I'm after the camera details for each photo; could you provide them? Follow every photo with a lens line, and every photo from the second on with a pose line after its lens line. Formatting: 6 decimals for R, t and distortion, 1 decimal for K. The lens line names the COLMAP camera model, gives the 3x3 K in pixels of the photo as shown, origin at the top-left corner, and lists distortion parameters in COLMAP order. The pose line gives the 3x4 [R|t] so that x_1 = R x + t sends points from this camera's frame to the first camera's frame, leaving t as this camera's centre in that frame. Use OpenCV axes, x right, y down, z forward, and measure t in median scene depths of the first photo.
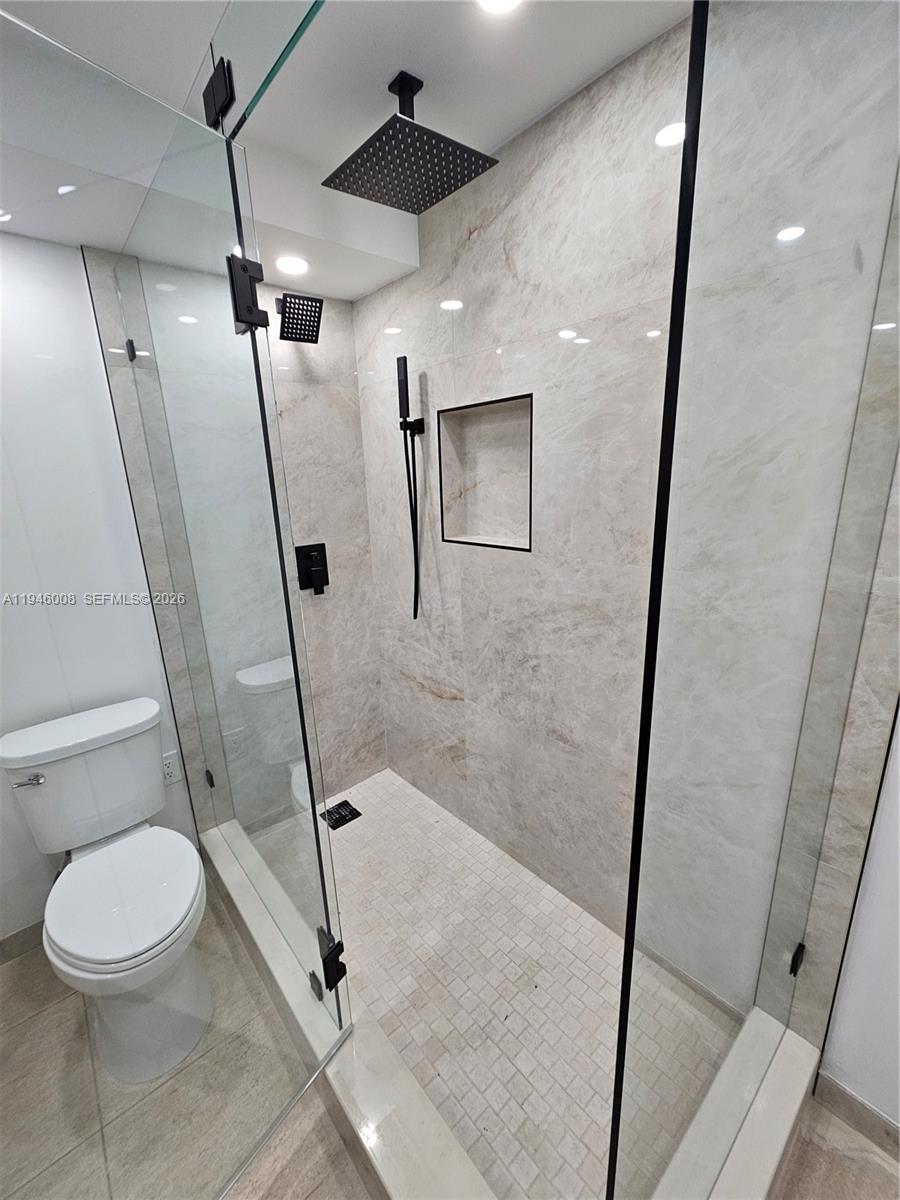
lens RADIAL K [[490.9, 0, 449.8], [0, 490.9, 601.0], [0, 0, 1]] dist [-0.004247, -0.000537]
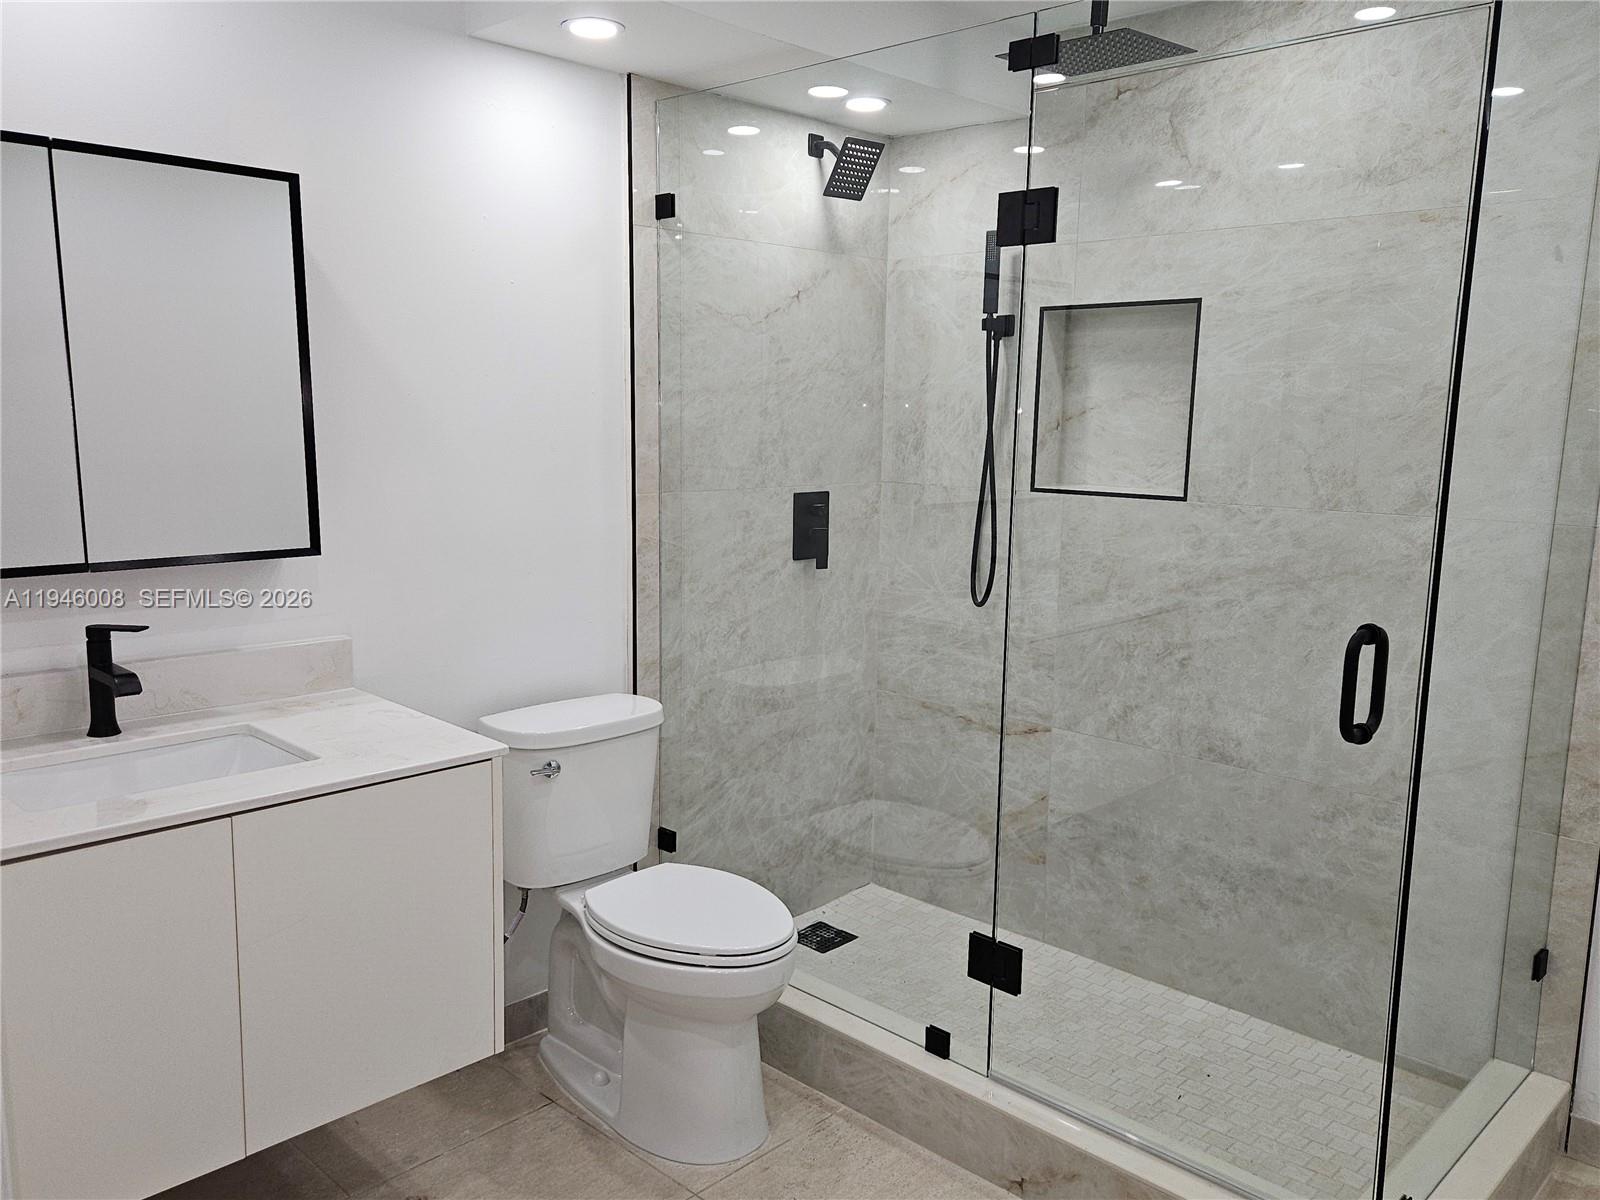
lens RADIAL K [[1267.4, 0, 794.8], [0, 1267.4, 609.8], [0, 0, 1]] dist [0.044856, -0.042384]
pose [[0.995027, 0.037132, 0.092423, -0.583173], [-0.027987, 0.994759, -0.098345, 0.264612], [-0.095590, 0.095269, 0.990851, -0.826599]]
